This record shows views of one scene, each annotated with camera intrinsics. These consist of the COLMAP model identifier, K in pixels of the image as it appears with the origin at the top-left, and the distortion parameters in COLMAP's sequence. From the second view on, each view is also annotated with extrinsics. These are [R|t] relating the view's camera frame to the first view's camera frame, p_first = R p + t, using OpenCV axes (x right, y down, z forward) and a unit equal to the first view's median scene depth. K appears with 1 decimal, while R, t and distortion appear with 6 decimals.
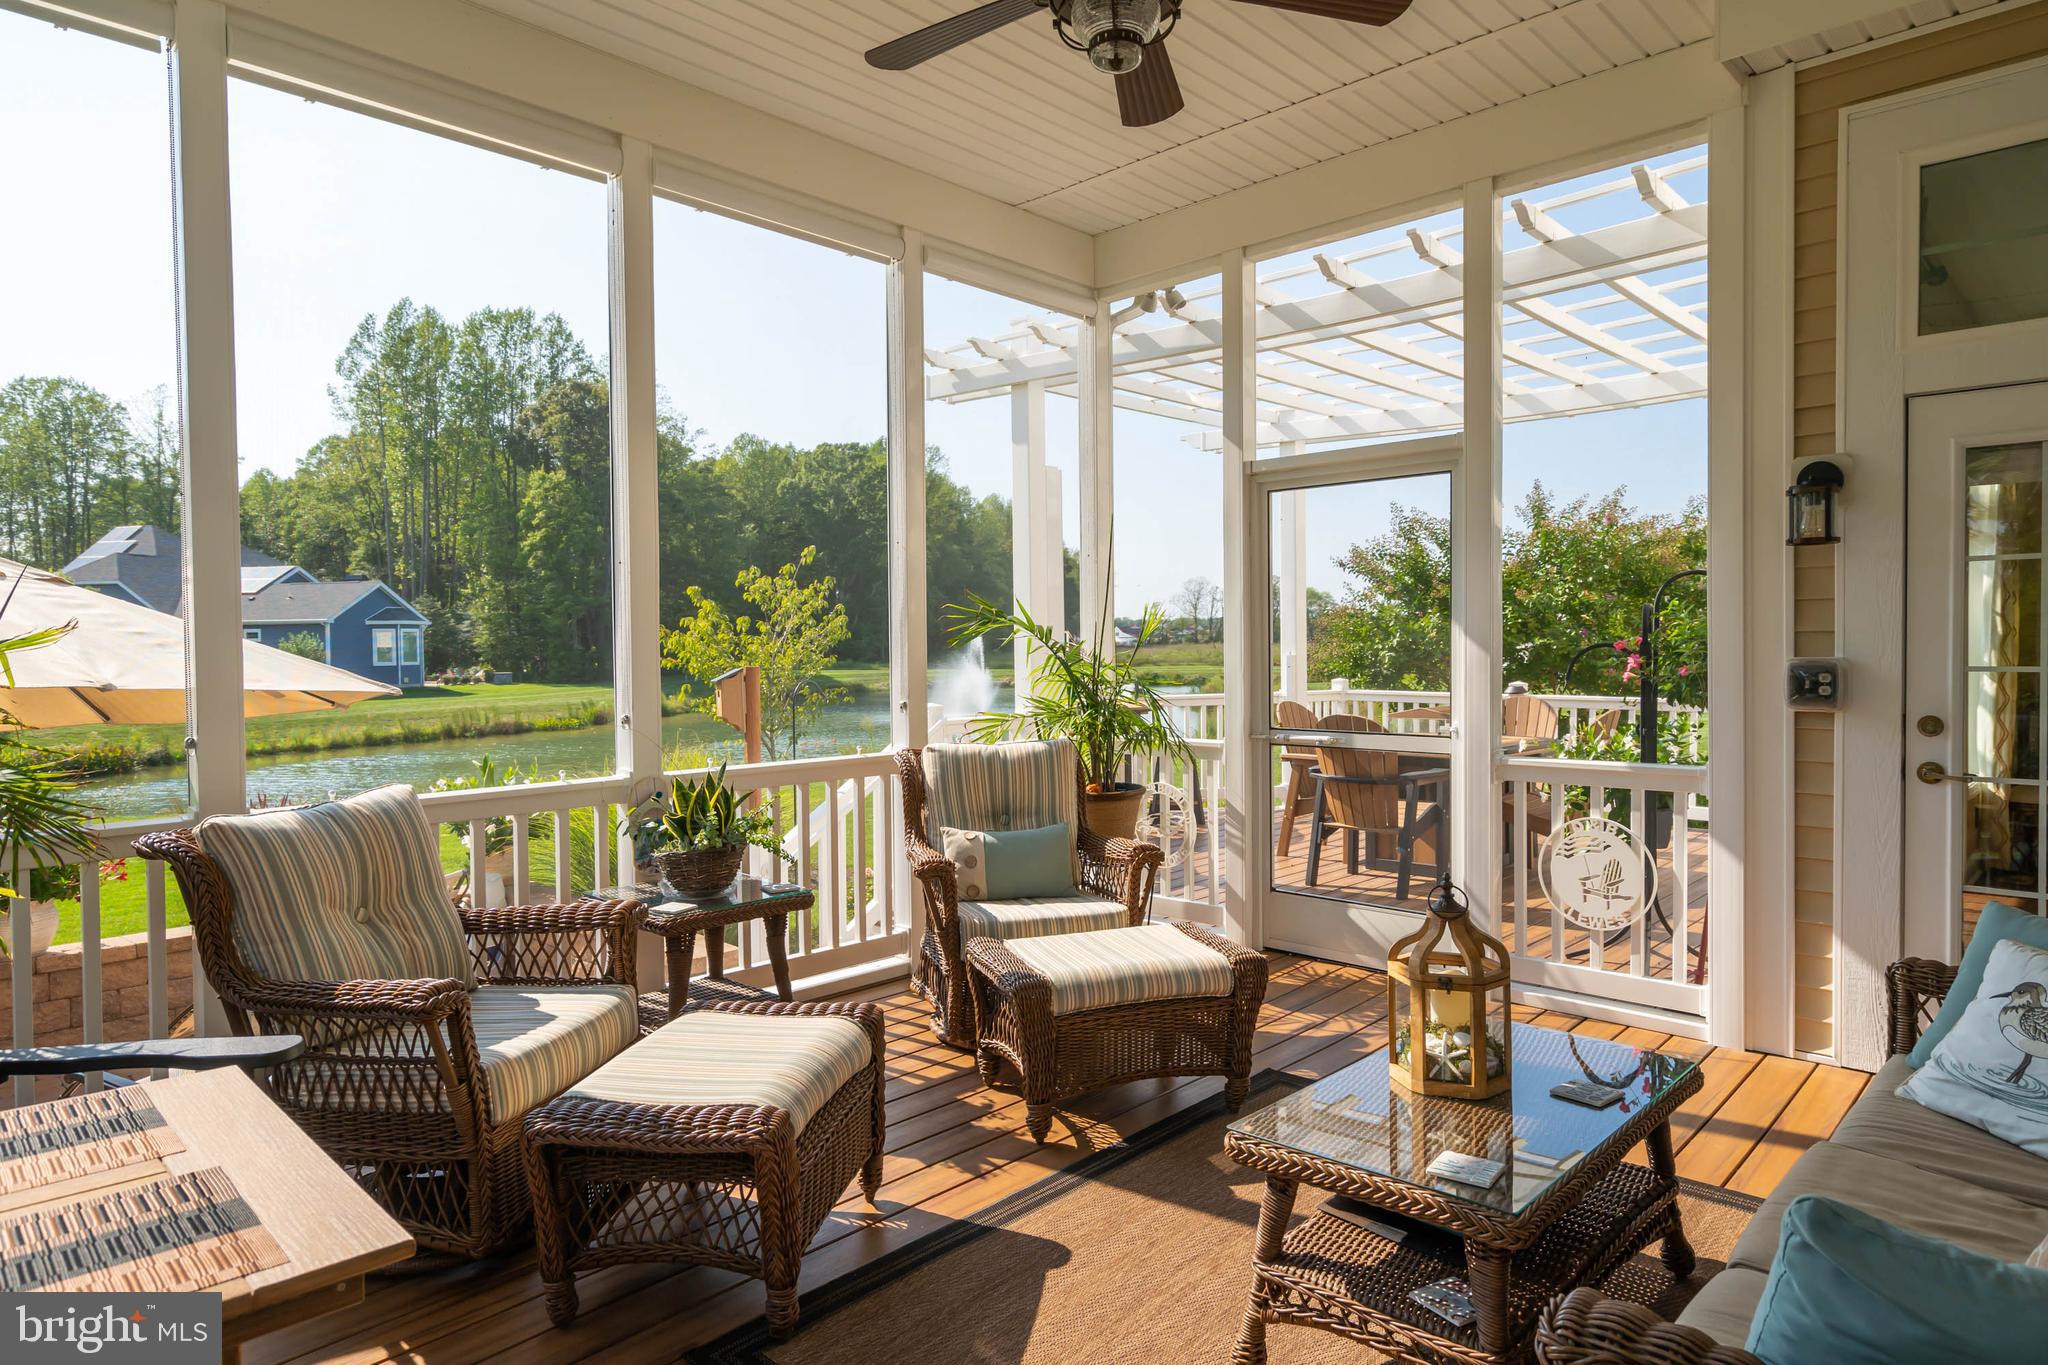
lens RADIAL K [[1309.0, 0, 1015.3], [0, 1309.0, 687.0], [0, 0, 1]] dist [0.004047, 0.004888]
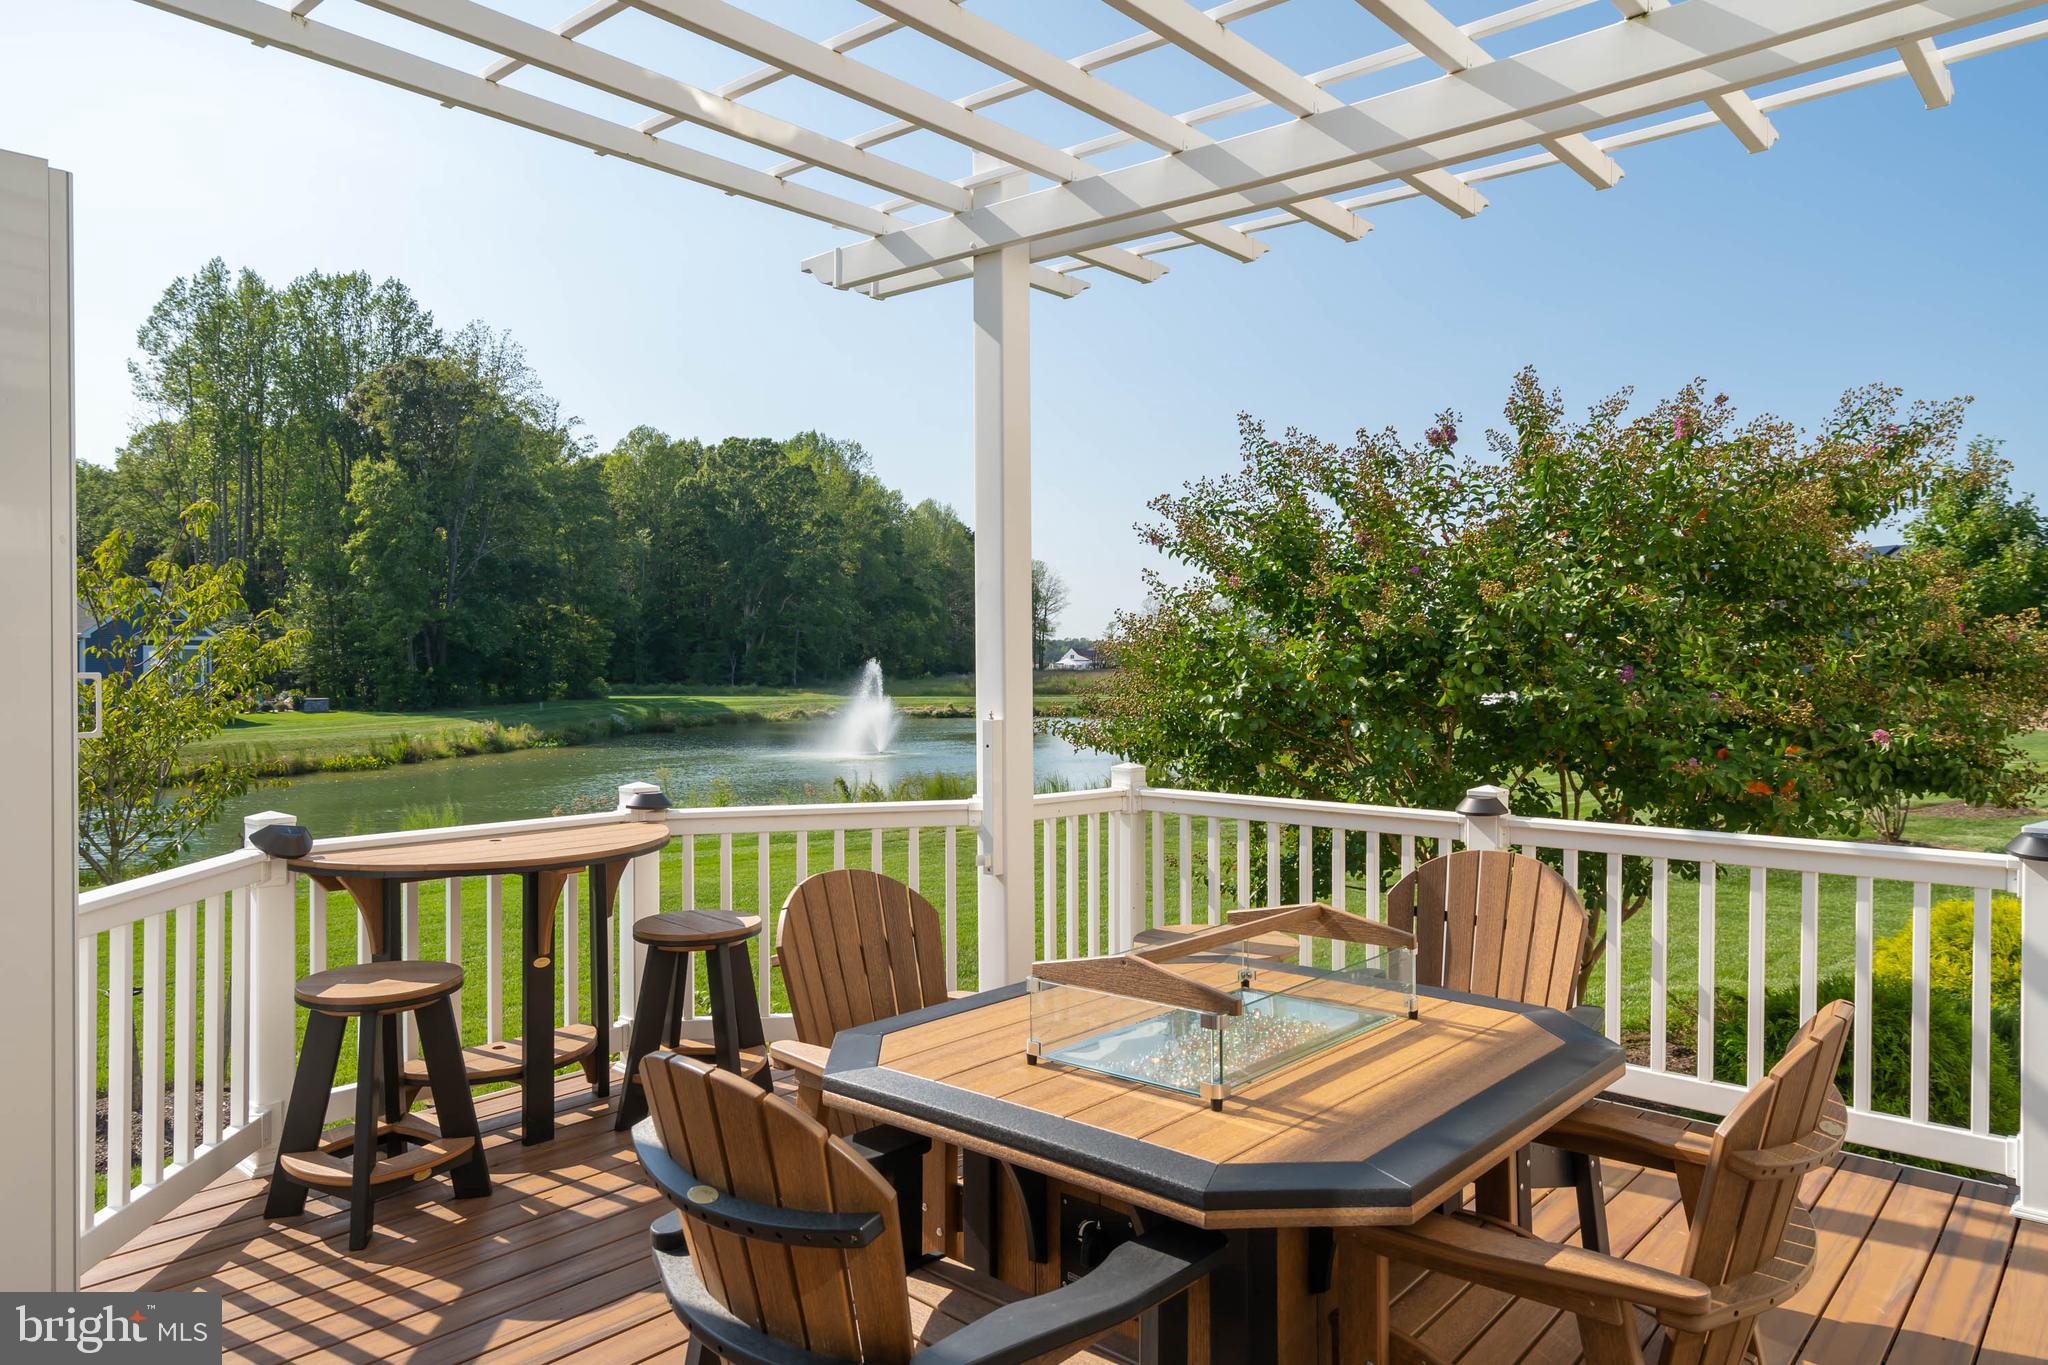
lens RADIAL K [[1311.0, 0, 1032.4], [0, 1311.0, 670.8], [0, 0, 1]] dist [0.005073, 0.005055]
pose [[0.999936, 0.006889, 0.008952, 0.059433], [-0.006635, 0.999581, -0.028160, -0.007718], [-0.009142, 0.028099, 0.999563, 0.145855]]
